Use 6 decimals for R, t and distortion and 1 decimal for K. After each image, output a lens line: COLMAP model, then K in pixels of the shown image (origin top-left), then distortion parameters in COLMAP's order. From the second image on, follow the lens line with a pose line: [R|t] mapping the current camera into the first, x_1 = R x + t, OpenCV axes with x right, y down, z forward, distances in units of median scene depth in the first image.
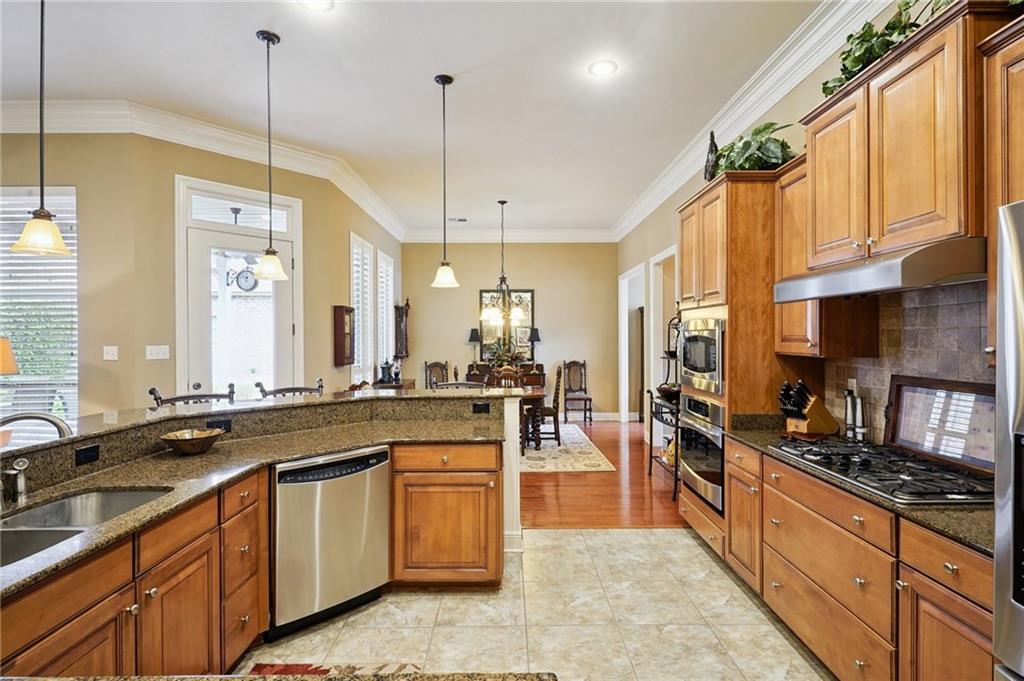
lens RADIAL K [[508.8, 0, 512.0], [0, 508.8, 340.5], [0, 0, 1]] dist [0.011953, -0.000415]
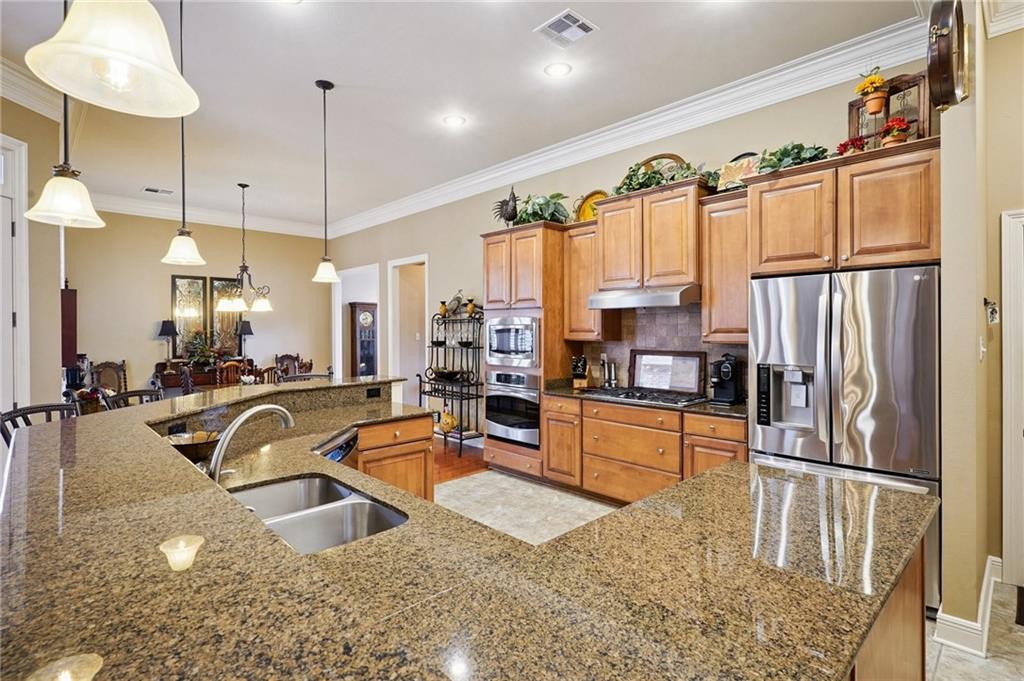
lens RADIAL K [[499.6, 0, 512.7], [0, 499.6, 332.6], [0, 0, 1]] dist [0.012711, 0.000000]
pose [[0.725187, -0.004603, 0.688537, -0.695302], [0.006388, 0.999980, -0.000043, 0.002417], [-0.688522, 0.004429, 0.725201, -0.015796]]
